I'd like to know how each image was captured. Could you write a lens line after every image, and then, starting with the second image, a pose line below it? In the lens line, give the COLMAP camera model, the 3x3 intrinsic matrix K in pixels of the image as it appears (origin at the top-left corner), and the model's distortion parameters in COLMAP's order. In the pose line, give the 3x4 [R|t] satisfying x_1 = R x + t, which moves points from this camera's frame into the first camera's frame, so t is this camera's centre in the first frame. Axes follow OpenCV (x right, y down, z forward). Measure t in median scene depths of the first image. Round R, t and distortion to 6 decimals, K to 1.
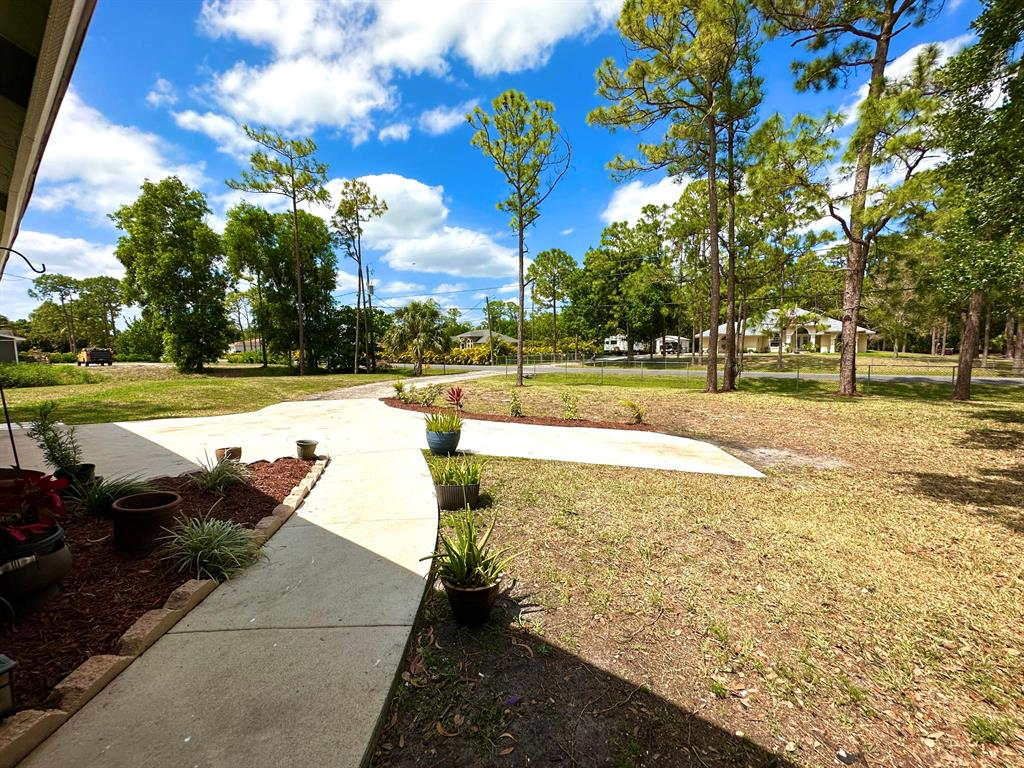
lens RADIAL K [[412.1, 0, 510.5], [0, 412.1, 381.7], [0, 0, 1]] dist [-0.001983, 0.000839]
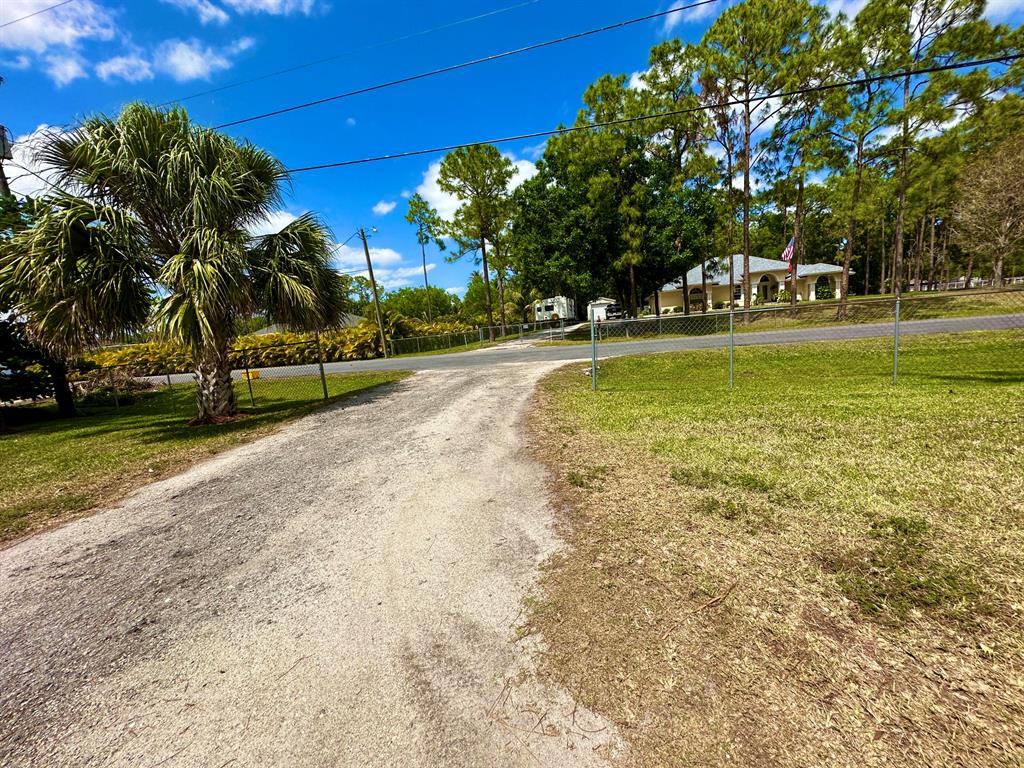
lens RADIAL K [[412.1, 0, 510.5], [0, 412.1, 381.7], [0, 0, 1]] dist [-0.001983, 0.000839]
pose [[0.927755, -0.122033, 0.352672, -0.138063], [0.108975, 0.992425, 0.056726, -0.032348], [-0.356923, -0.014195, 0.934026, 0.665254]]
